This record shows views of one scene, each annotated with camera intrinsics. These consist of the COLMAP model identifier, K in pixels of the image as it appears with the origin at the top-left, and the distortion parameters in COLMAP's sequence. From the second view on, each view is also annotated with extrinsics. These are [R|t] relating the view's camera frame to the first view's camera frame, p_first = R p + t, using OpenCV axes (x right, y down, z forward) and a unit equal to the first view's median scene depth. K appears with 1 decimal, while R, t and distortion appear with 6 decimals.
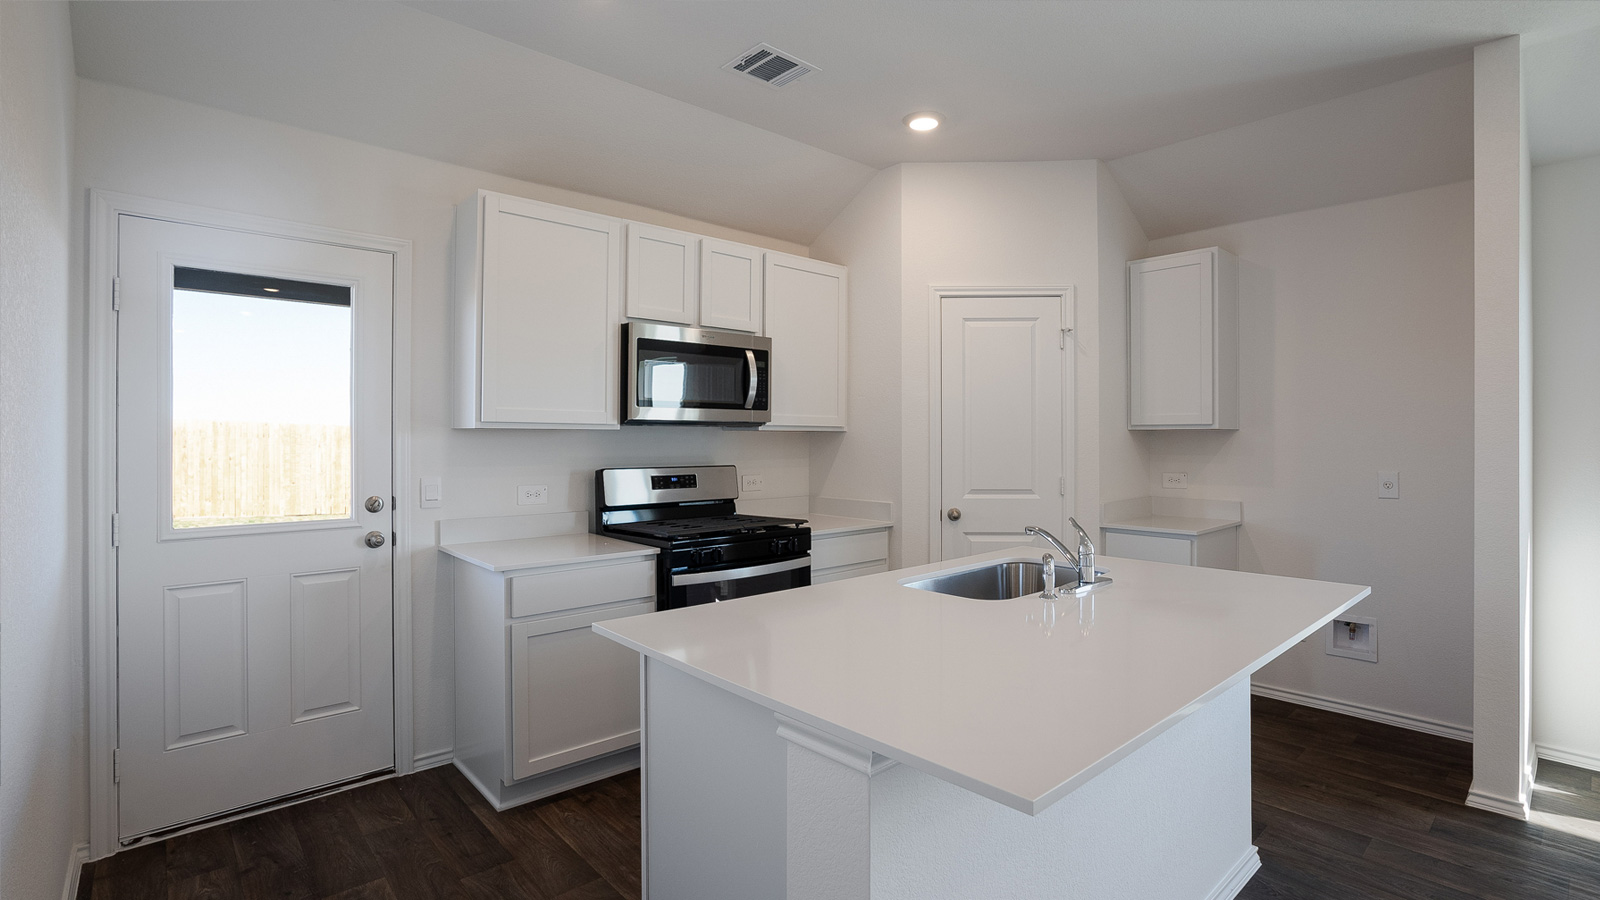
lens RADIAL K [[747.4, 0, 803.1], [0, 747.4, 433.6], [0, 0, 1]] dist [-0.051437, 0.026508]
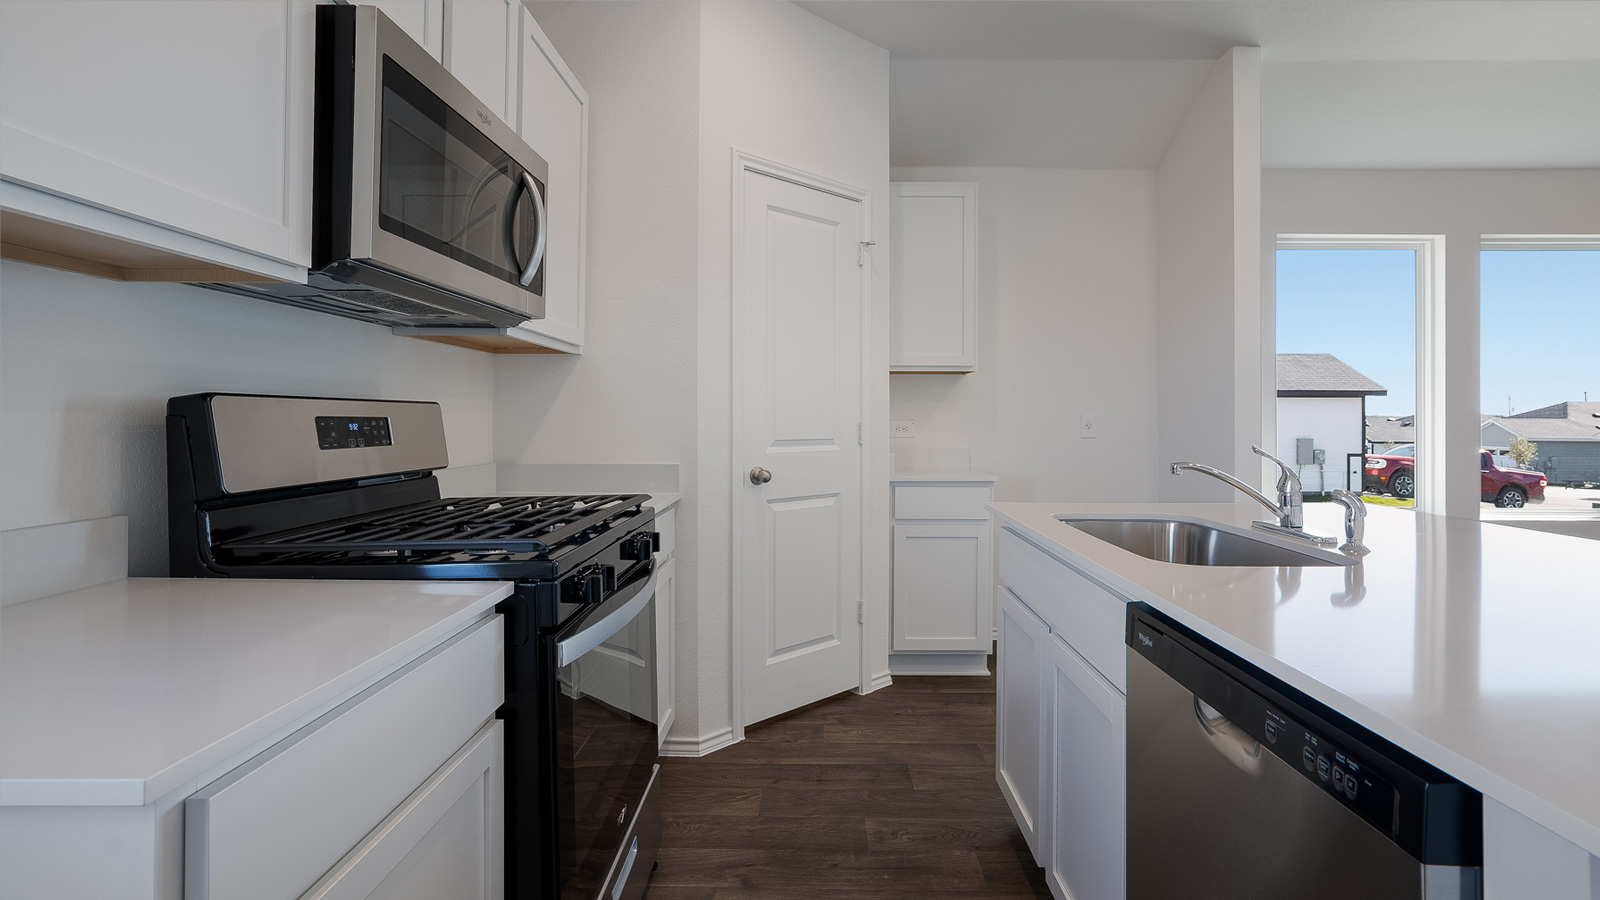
lens RADIAL K [[748.9, 0, 805.8], [0, 748.9, 411.2], [0, 0, 1]] dist [-0.052272, 0.027308]
pose [[0.694543, 0.006505, 0.719422, -0.303256], [-0.006763, 0.999974, -0.002513, 0.051575], [-0.719419, -0.003120, 0.694569, 0.503857]]
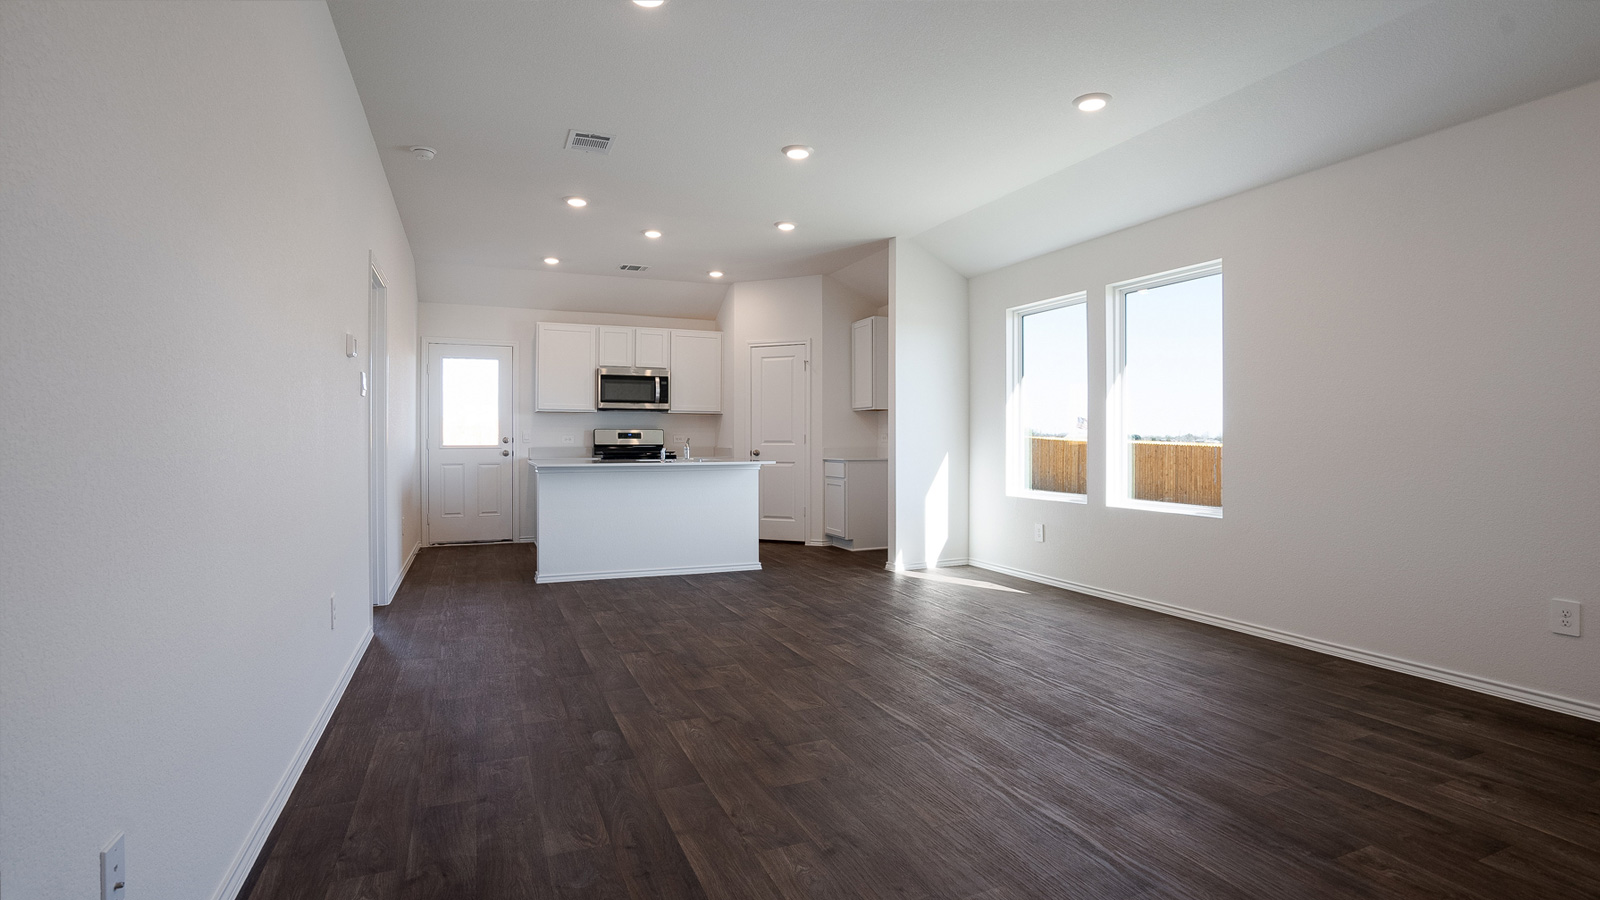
lens RADIAL K [[747.4, 0, 803.1], [0, 747.4, 433.6], [0, 0, 1]] dist [-0.051437, 0.026508]
pose [[0.945859, -0.002959, -0.324563, 1.068990], [0.002475, 0.999995, -0.001905, 0.064476], [0.324567, 0.000998, 0.945862, -0.979384]]
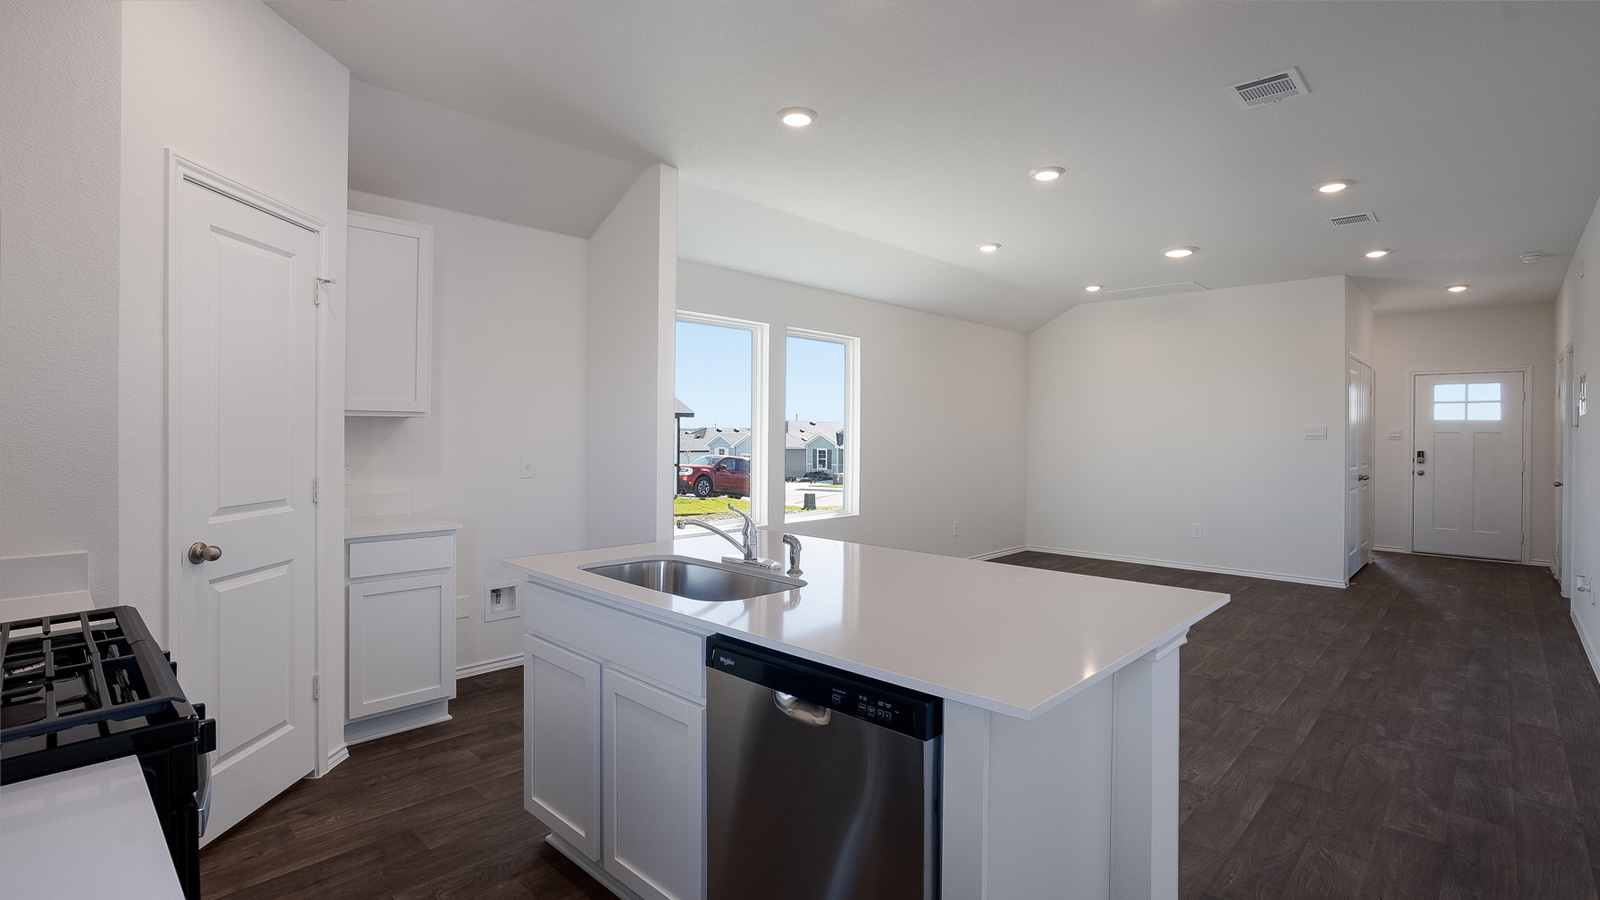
lens RADIAL K [[747.4, 0, 803.1], [0, 747.4, 433.6], [0, 0, 1]] dist [-0.051437, 0.026508]
pose [[-0.061426, -0.003822, 0.998104, -0.435791], [-0.014745, 0.999887, 0.002921, 0.005096], [-0.998003, -0.014538, -0.061476, 0.599598]]
